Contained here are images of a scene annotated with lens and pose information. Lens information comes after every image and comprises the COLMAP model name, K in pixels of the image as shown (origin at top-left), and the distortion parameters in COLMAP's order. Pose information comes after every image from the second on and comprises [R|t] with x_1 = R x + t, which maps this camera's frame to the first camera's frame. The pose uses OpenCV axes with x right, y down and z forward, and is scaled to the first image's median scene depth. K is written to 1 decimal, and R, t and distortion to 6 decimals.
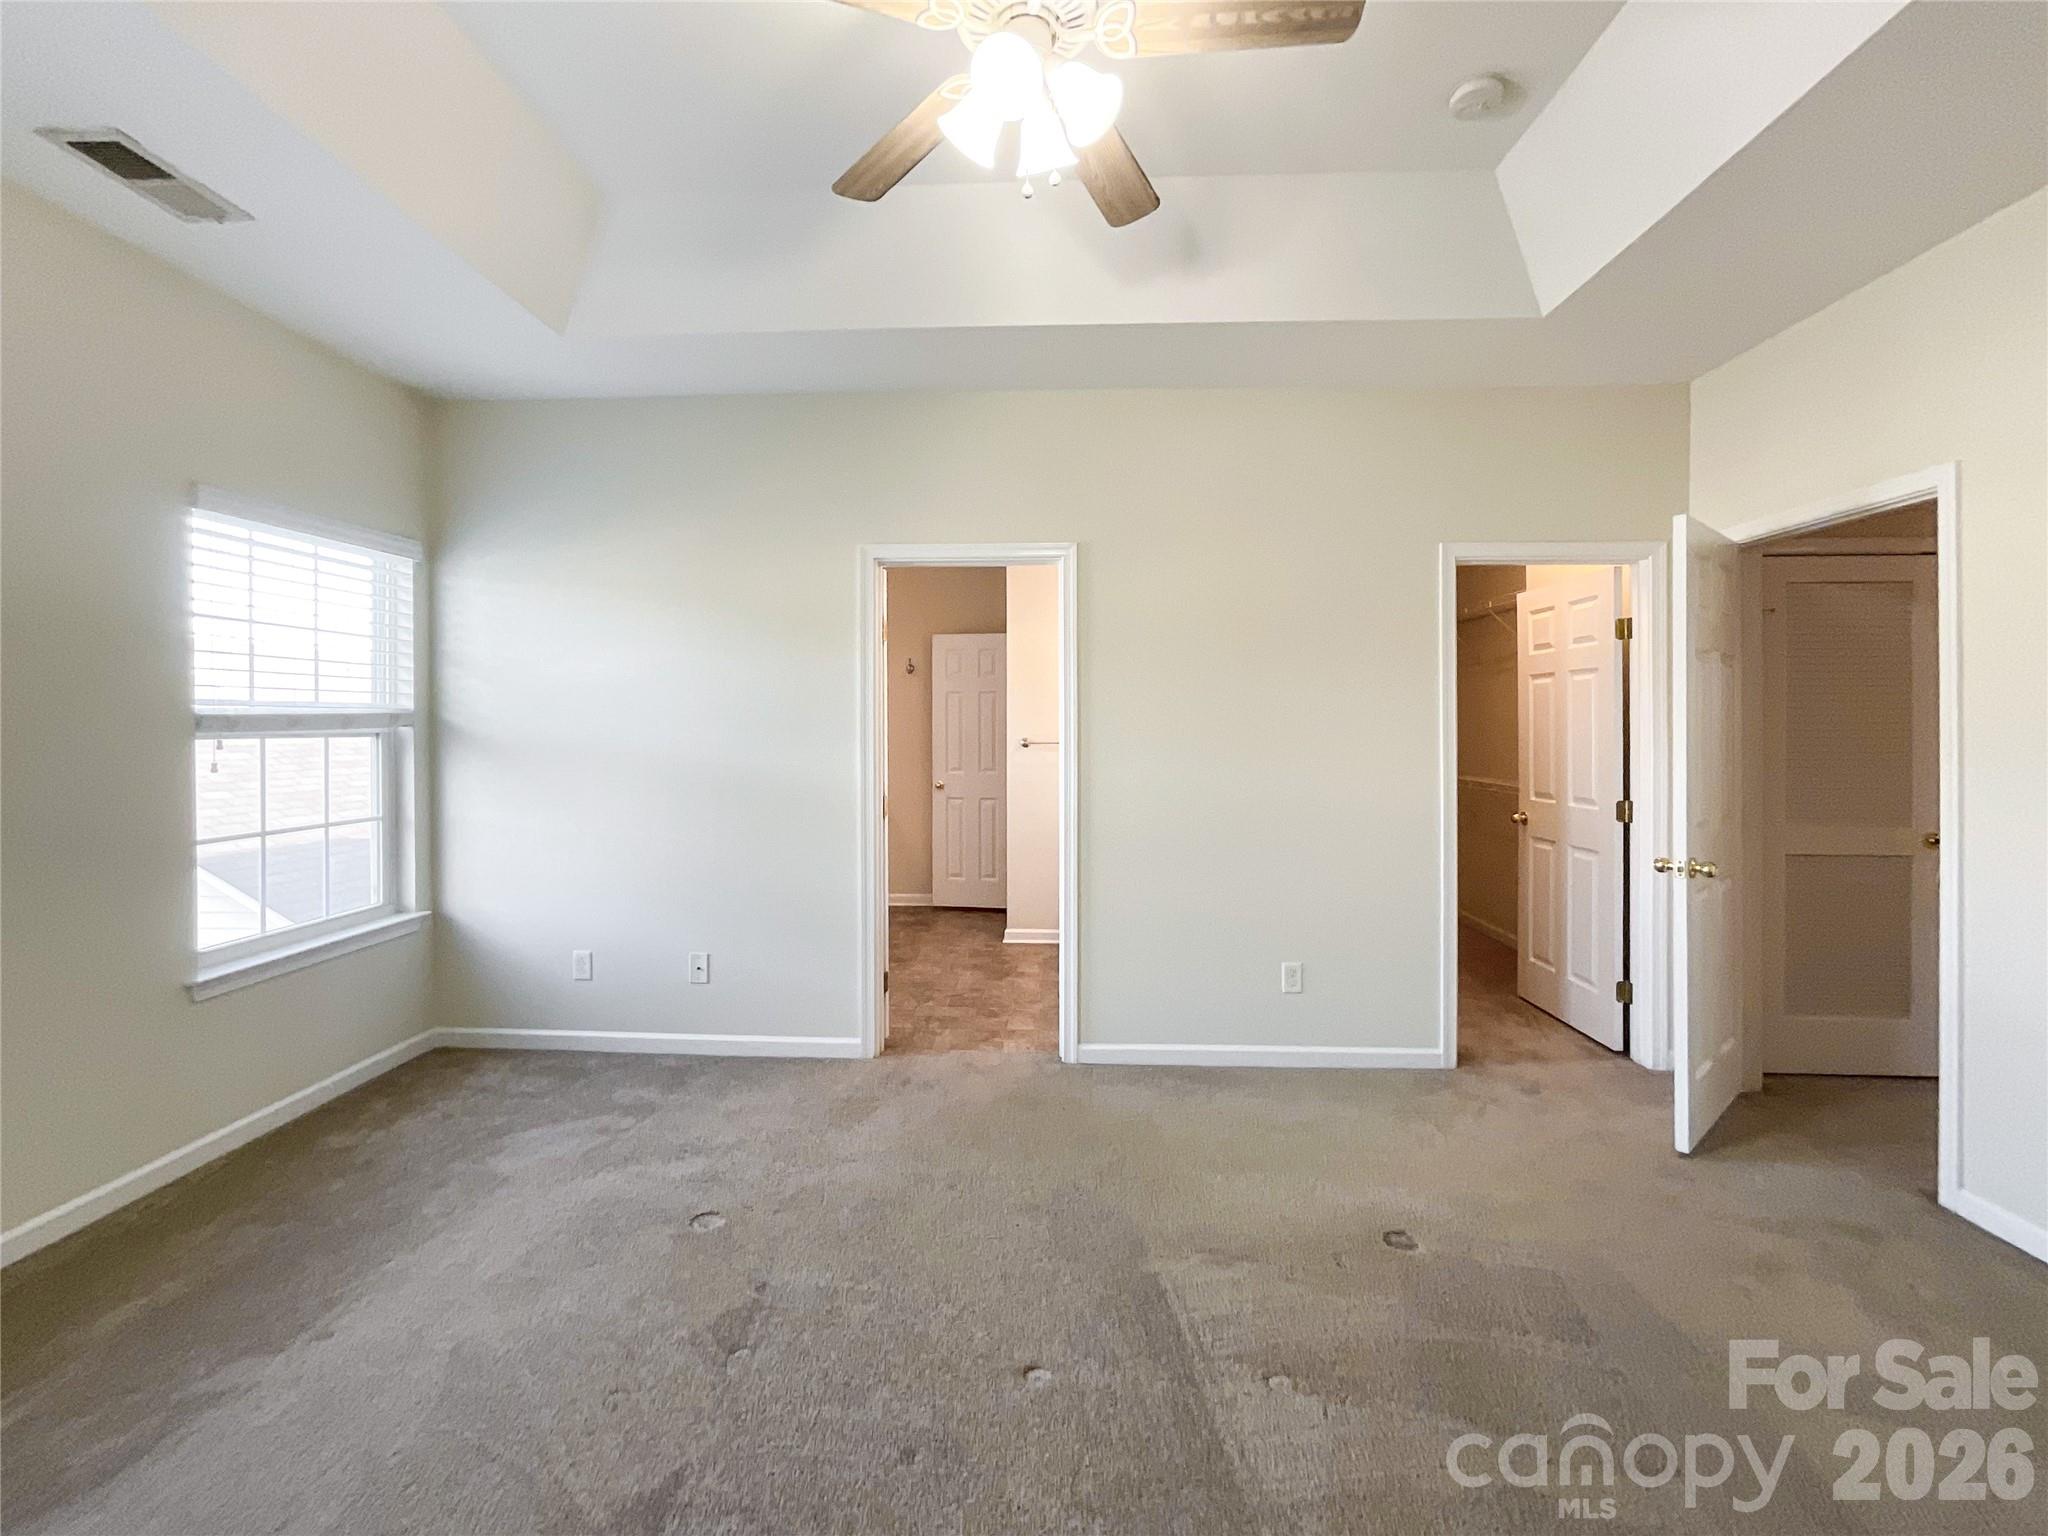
lens RADIAL K [[861.9, 0, 1027.6], [0, 861.9, 736.6], [0, 0, 1]] dist [-0.033409, 0.018181]
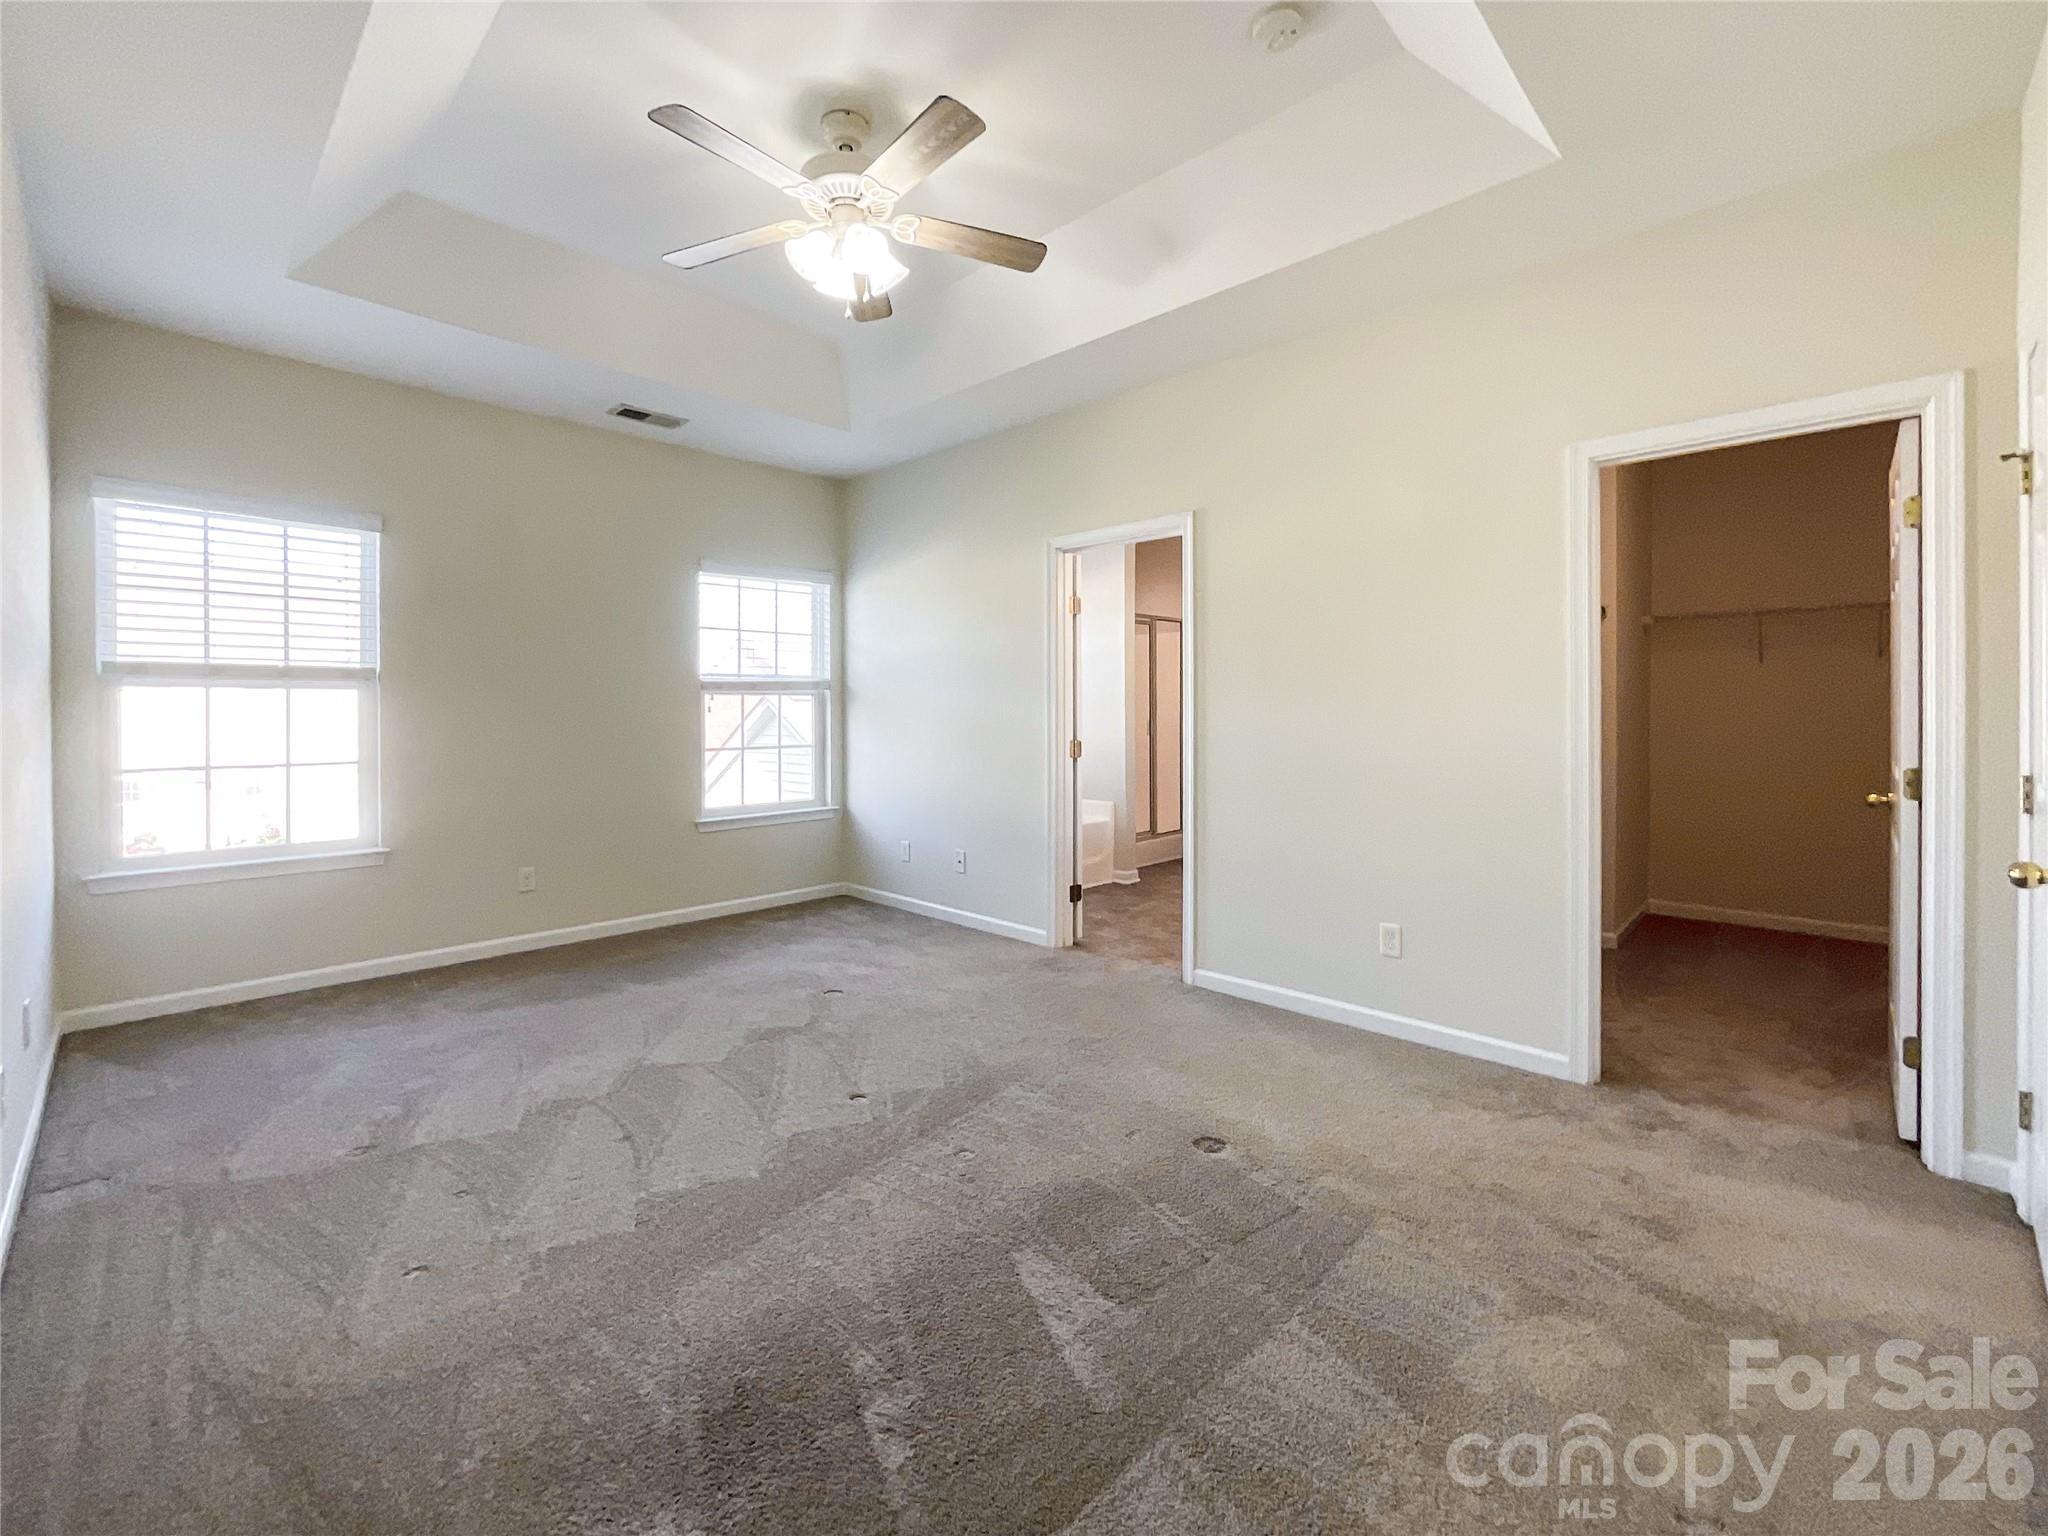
lens RADIAL K [[861.9, 0, 1027.6], [0, 861.9, 736.6], [0, 0, 1]] dist [-0.033409, 0.018181]
pose [[0.750140, 0.018207, -0.661028, 0.655102], [-0.005095, 0.999750, 0.021755, 0.040961], [0.661259, -0.012951, 0.750046, 0.036500]]
